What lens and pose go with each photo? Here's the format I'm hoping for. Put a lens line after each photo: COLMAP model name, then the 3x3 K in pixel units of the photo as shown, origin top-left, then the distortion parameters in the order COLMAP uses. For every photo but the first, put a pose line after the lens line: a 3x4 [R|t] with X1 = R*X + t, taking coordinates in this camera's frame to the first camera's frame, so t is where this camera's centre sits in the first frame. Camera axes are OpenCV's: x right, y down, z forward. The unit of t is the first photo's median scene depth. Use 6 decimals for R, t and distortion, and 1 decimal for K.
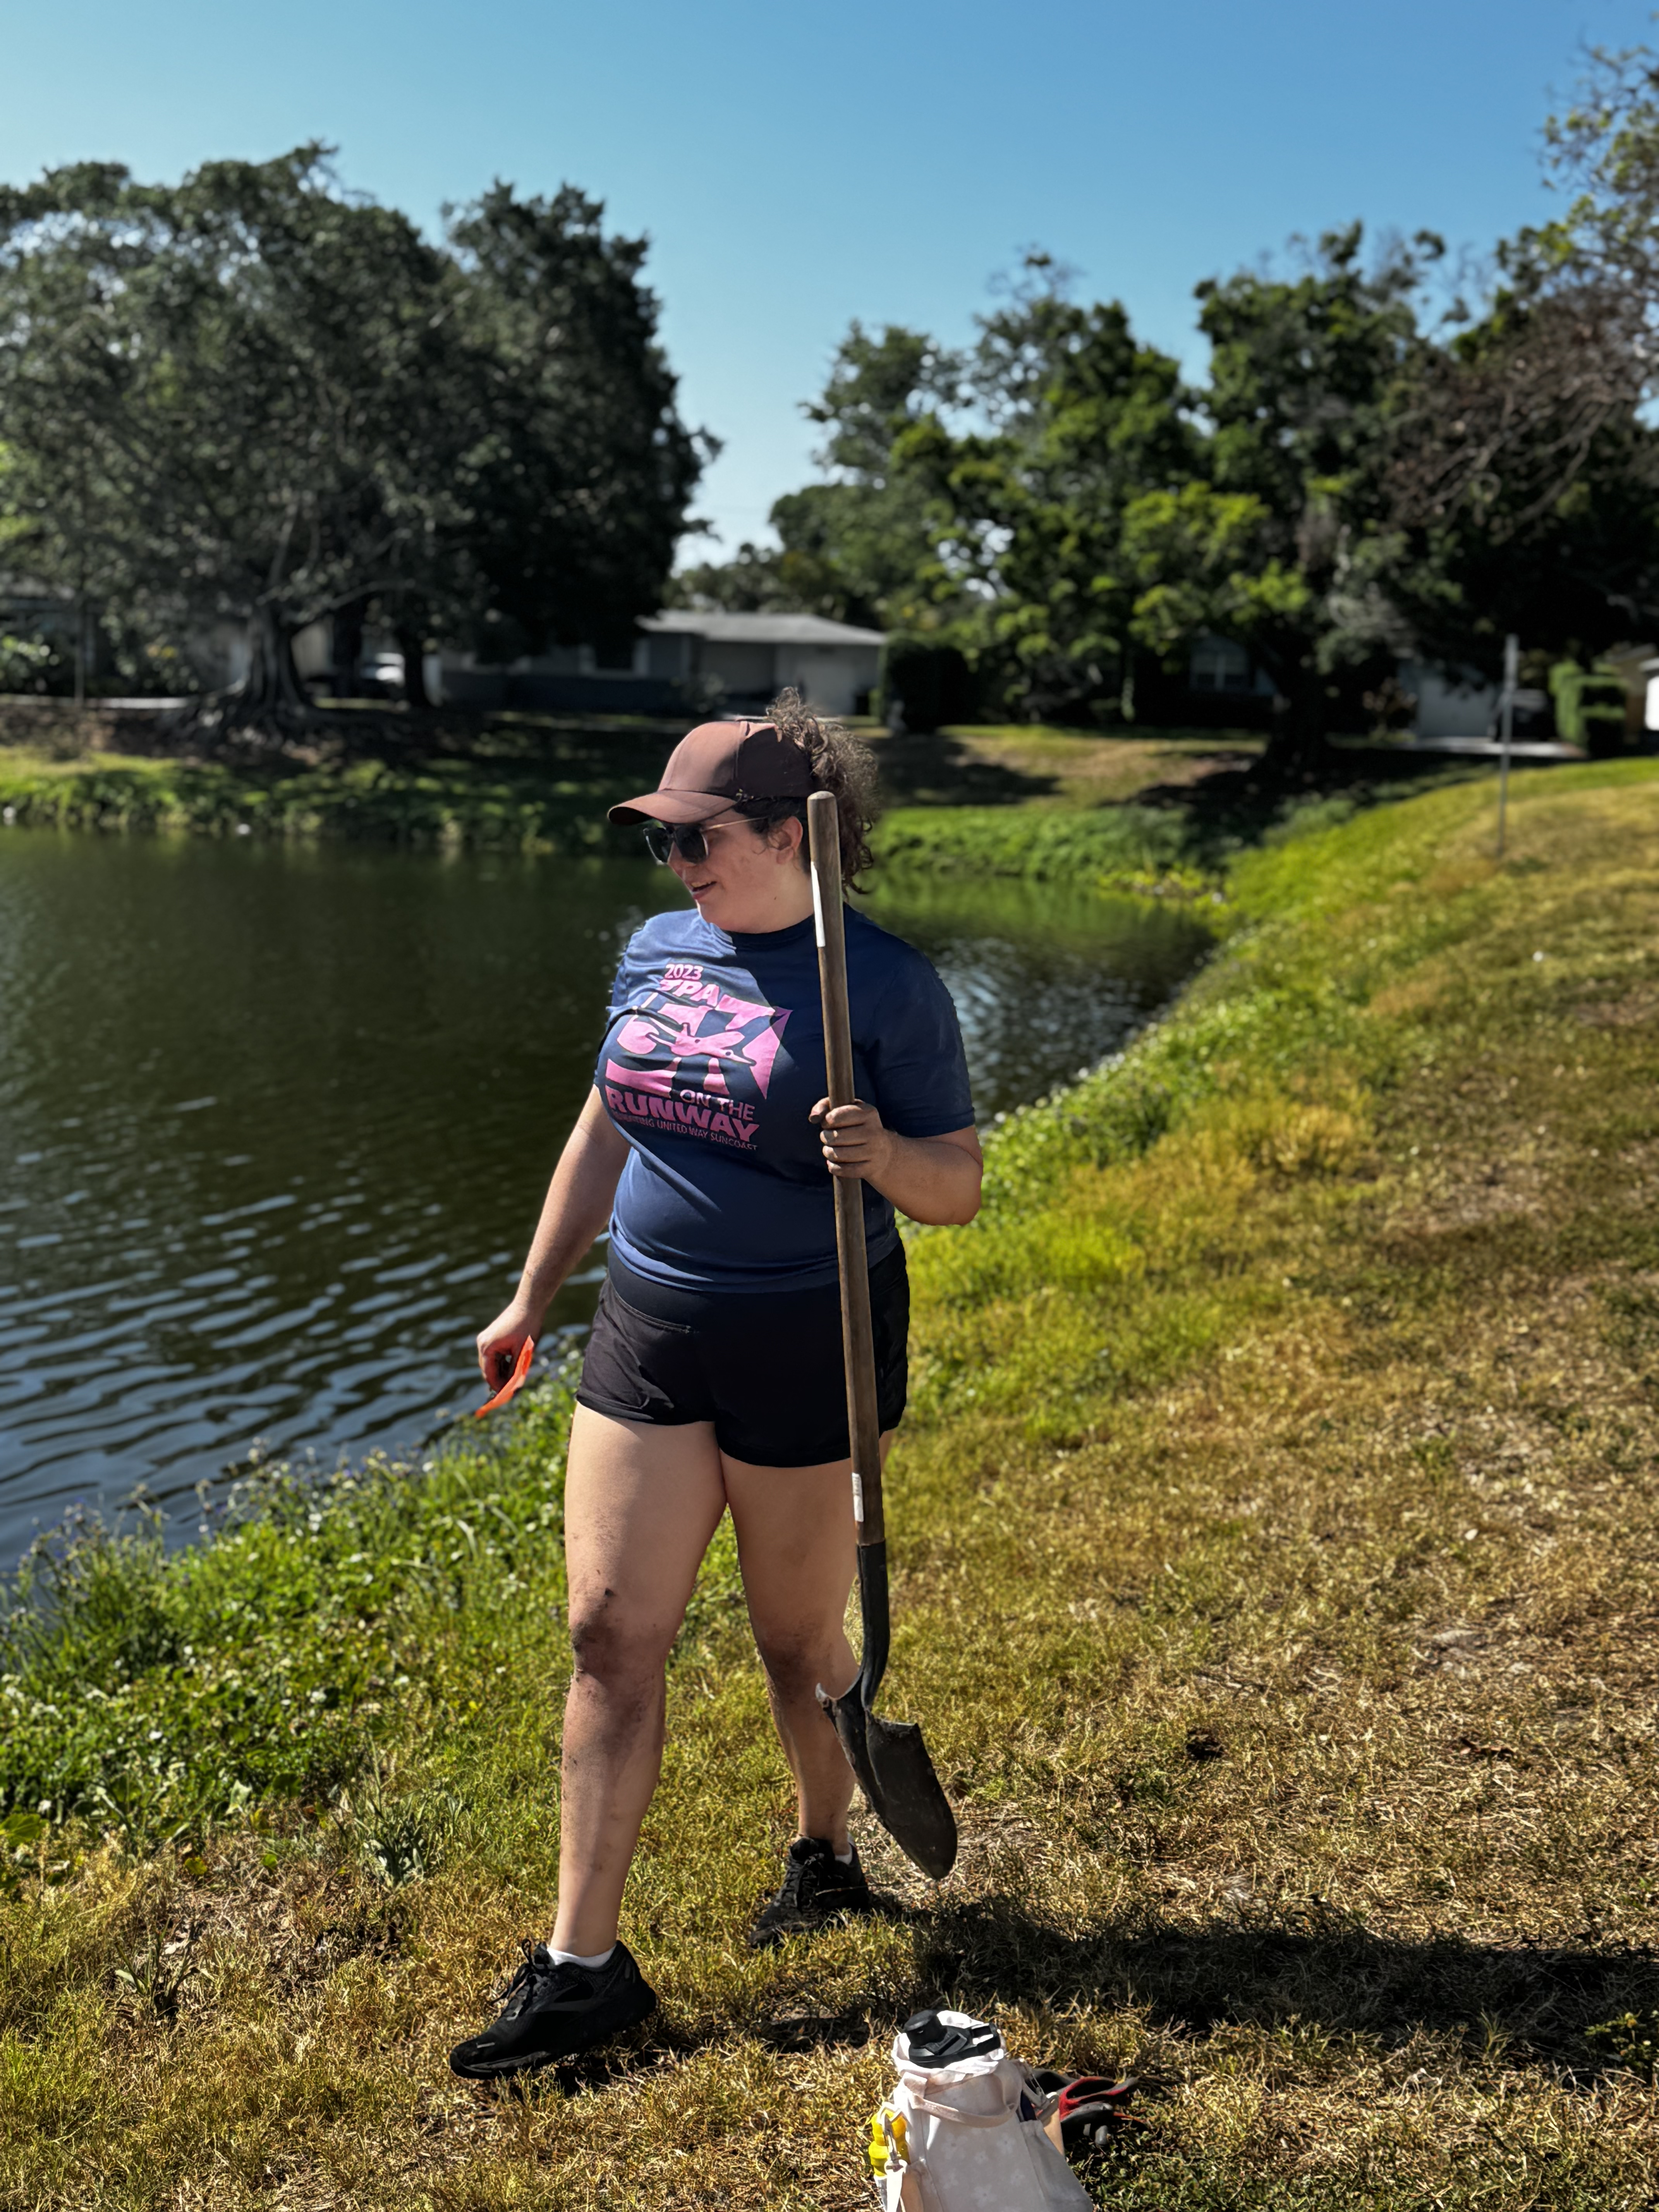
lens RADIAL K [[2781.5, 0, 840.7], [0, 2781.5, 1104.2], [0, 0, 1]] dist [0.193501, -0.470899]
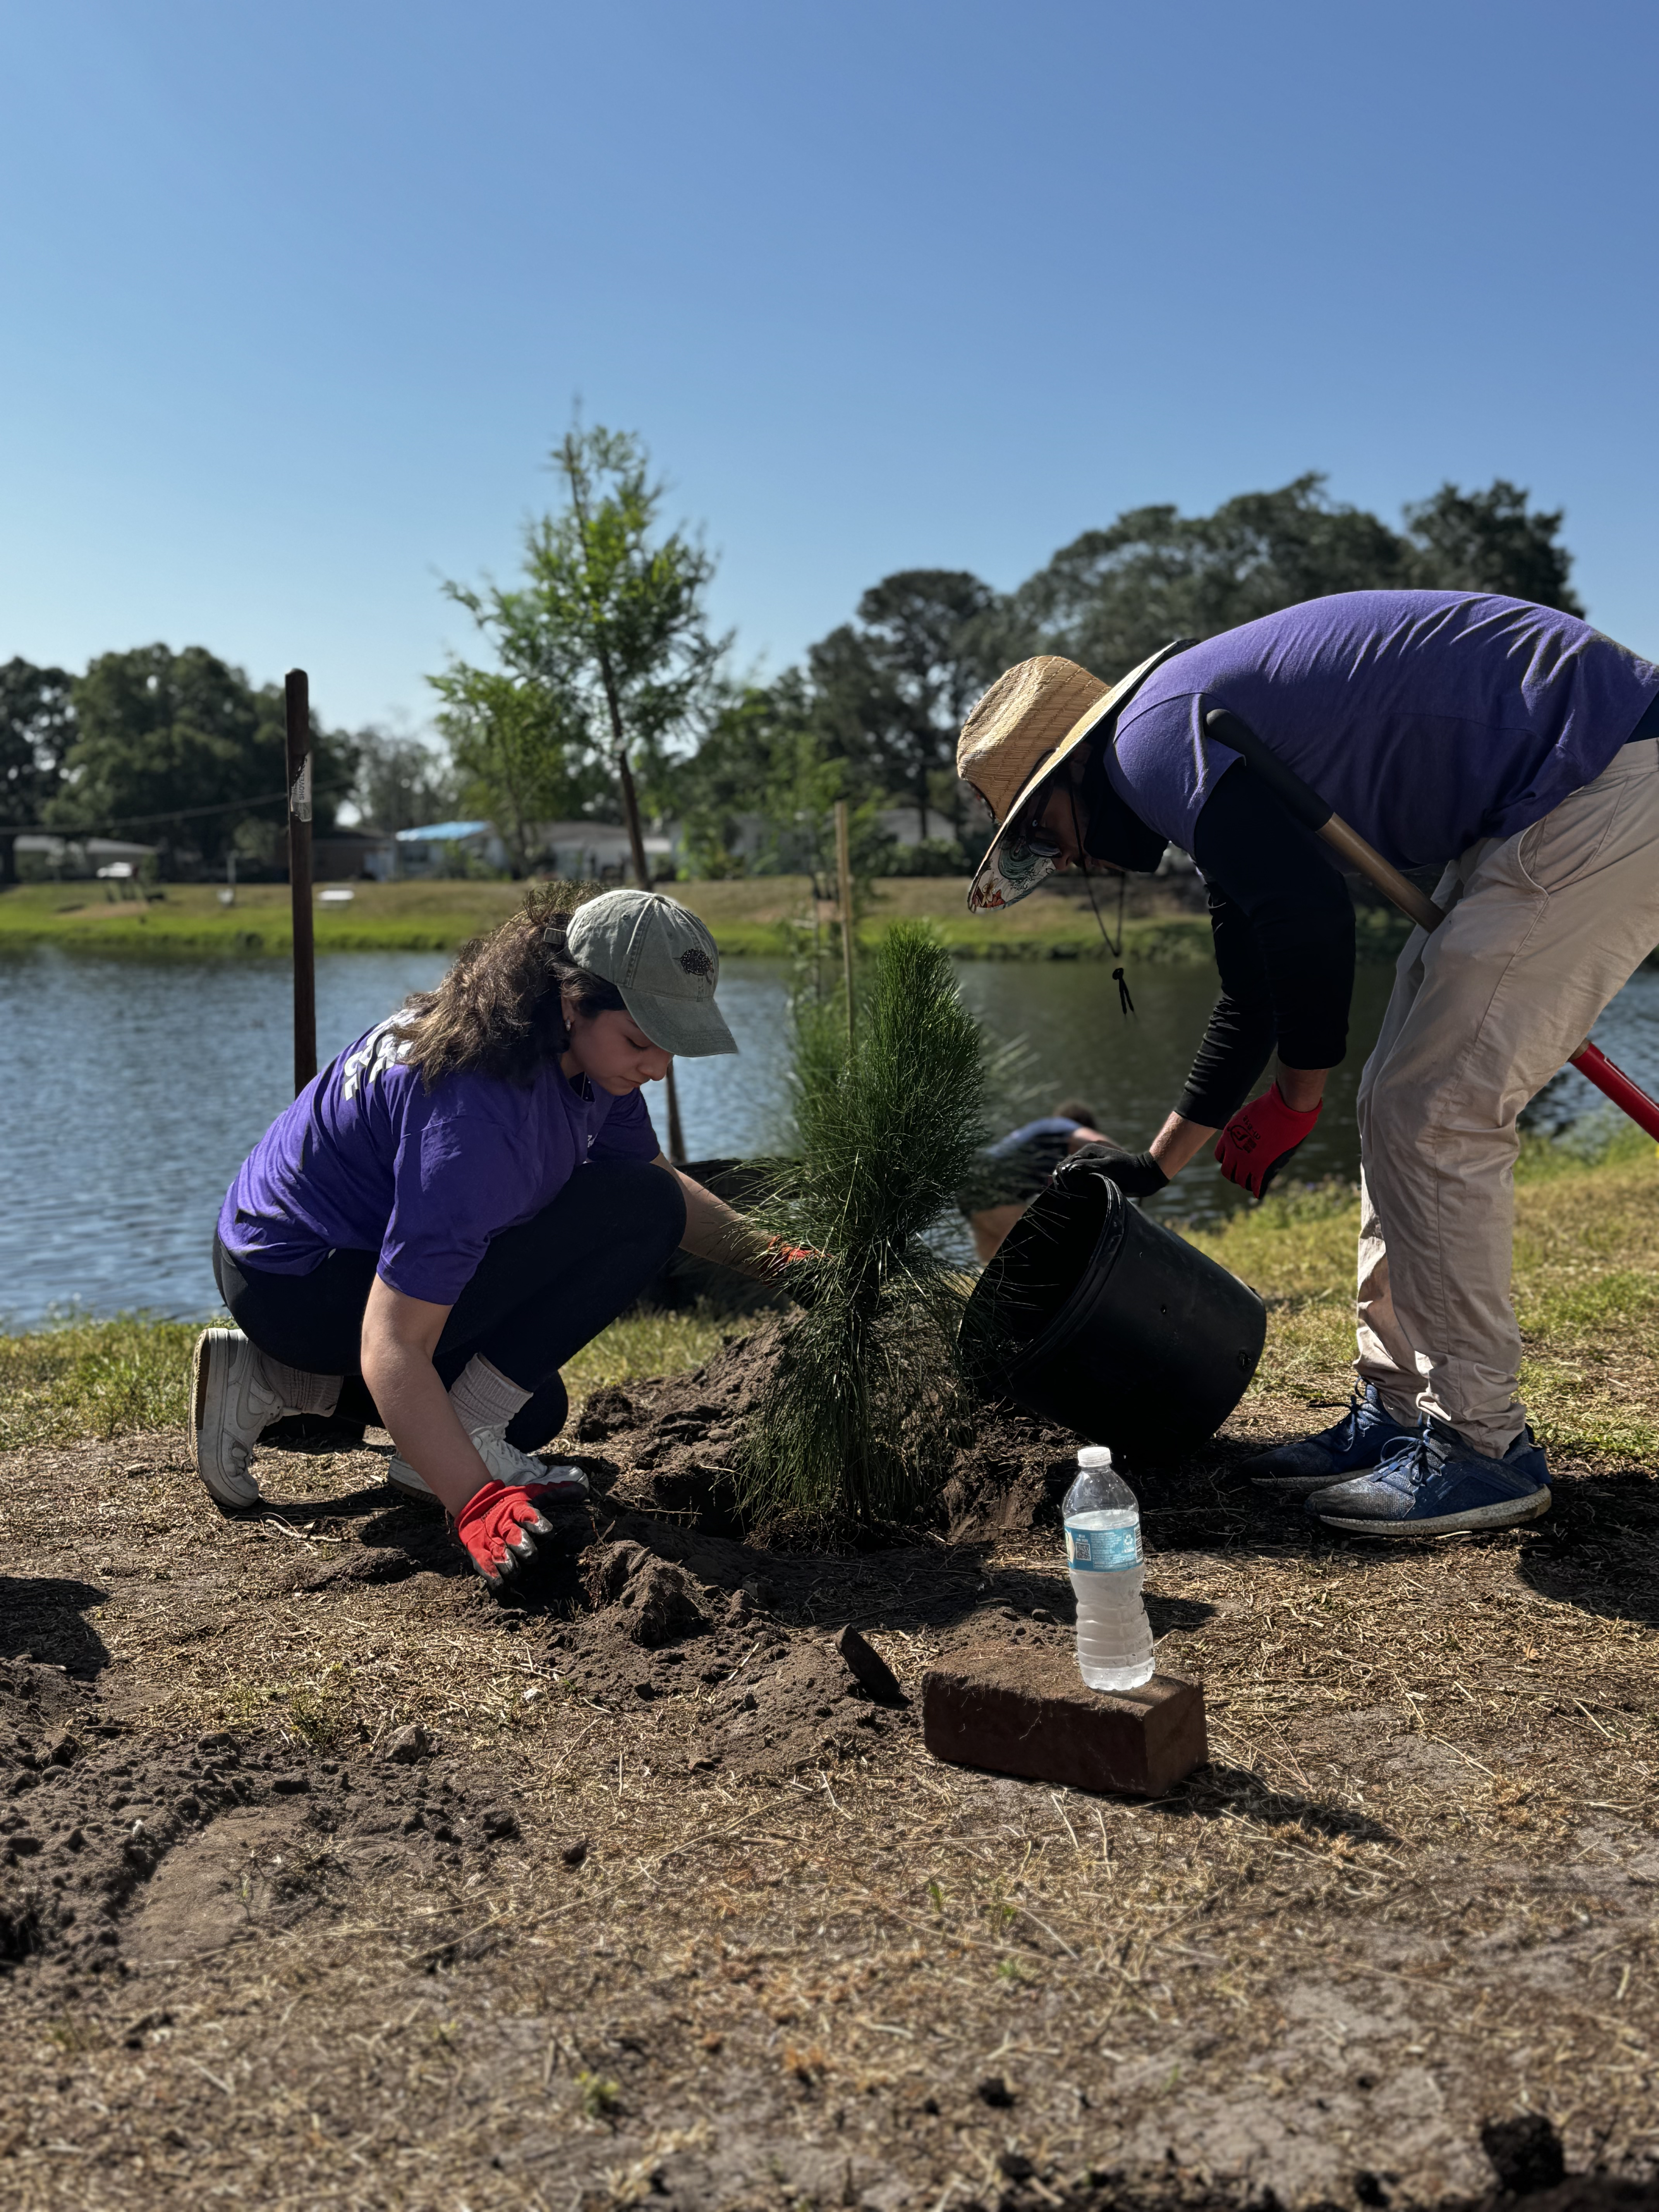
lens RADIAL K [[2220.2, 0, 835.6], [0, 2220.2, 1088.4], [0, 0, 1]] dist [0.207166, -0.505306]
pose [[0.929851, -0.014541, -0.367649, 0.002572], [-0.002928, 0.998895, -0.046912, 0.017887], [0.367925, 0.044697, 0.928781, -0.111465]]
